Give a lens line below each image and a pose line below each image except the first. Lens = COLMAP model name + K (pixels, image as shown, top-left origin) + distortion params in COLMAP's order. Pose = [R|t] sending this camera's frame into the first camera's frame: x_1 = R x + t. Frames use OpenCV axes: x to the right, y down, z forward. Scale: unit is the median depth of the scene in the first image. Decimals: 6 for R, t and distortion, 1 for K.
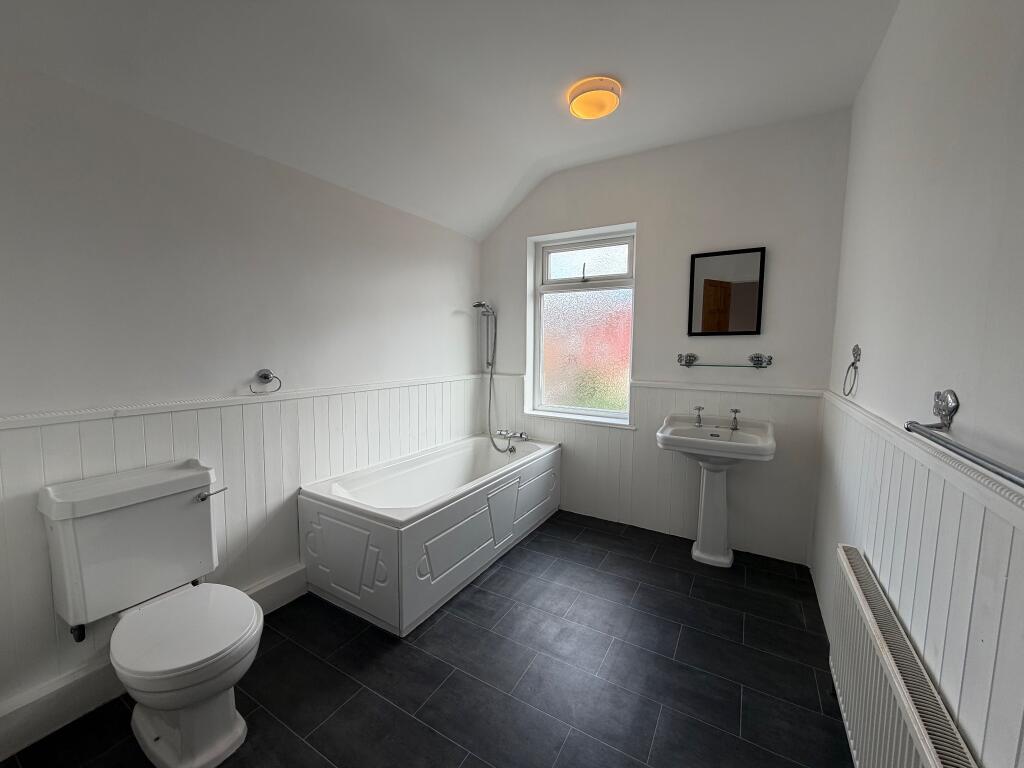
lens RADIAL K [[408.4, 0, 508.2], [0, 408.4, 380.8], [0, 0, 1]] dist [-0.000947, -0.000073]
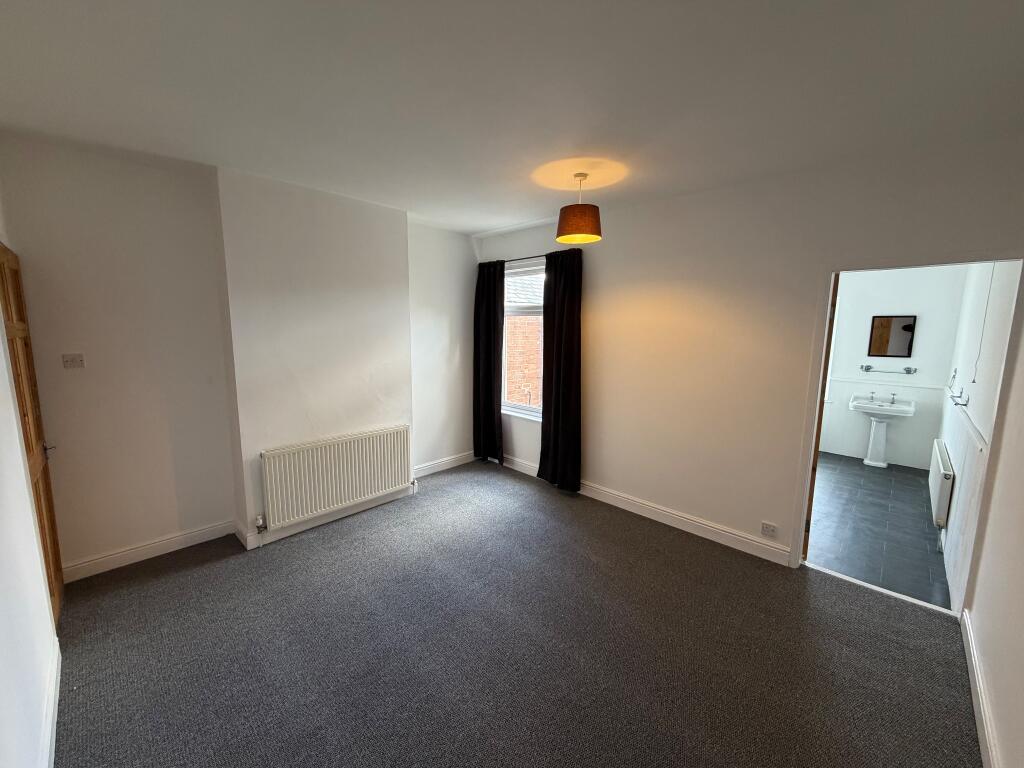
lens RADIAL K [[408.4, 0, 515.3], [0, 408.4, 387.4], [0, 0, 1]] dist [-0.000947, -0.000073]
pose [[0.971707, 0.036313, -0.233380, -0.821216], [-0.026204, 0.998585, 0.046276, -0.006675], [0.234730, -0.038851, 0.971284, -1.449037]]
